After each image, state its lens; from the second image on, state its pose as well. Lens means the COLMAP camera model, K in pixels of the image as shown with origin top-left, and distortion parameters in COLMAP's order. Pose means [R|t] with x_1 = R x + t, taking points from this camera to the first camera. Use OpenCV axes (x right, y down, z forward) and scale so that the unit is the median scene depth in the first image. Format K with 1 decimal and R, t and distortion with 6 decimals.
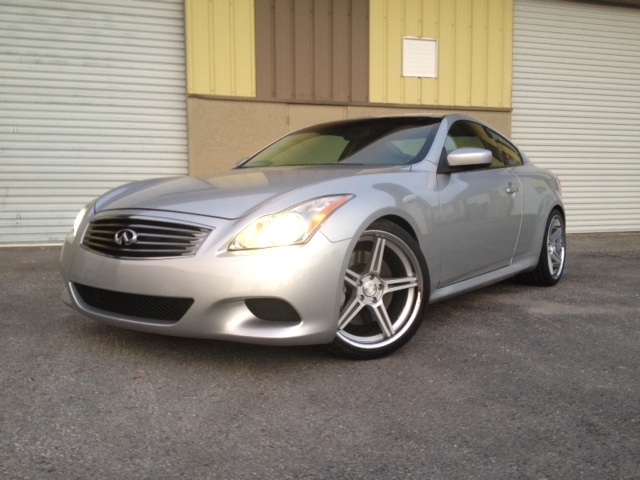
lens RADIAL K [[585.8, 0, 320.0], [0, 585.8, 240.0], [0, 0, 1]] dist [0.098639, -0.187177]
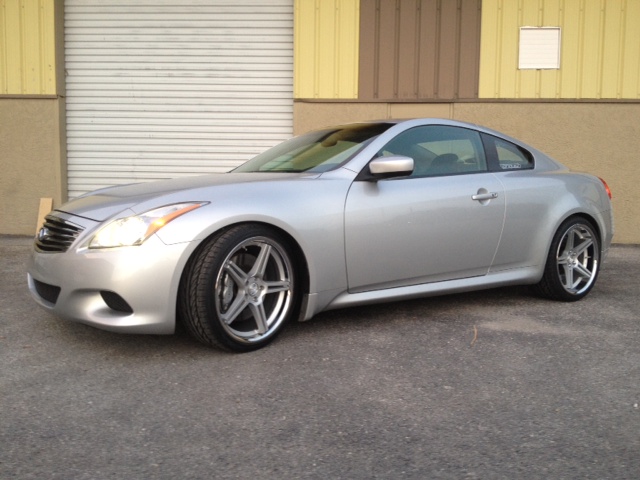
lens RADIAL K [[585.8, 0, 320.0], [0, 585.8, 240.0], [0, 0, 1]] dist [0.098639, -0.187177]
pose [[0.945694, 0.040159, -0.322567, 0.354394], [-0.037477, 0.999192, 0.014522, -0.017343], [0.322889, -0.001644, 0.946435, 0.013731]]
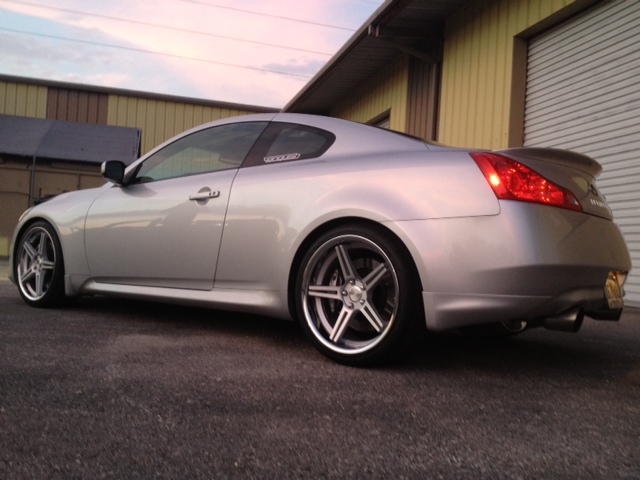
lens RADIAL K [[585.8, 0, 320.0], [0, 585.8, 240.0], [0, 0, 1]] dist [0.098639, -0.187177]
pose [[0.000825, -0.024872, -0.999690, 1.053064], [-0.119795, 0.992489, -0.024791, -0.020511], [0.992798, 0.119779, -0.002161, 1.079937]]
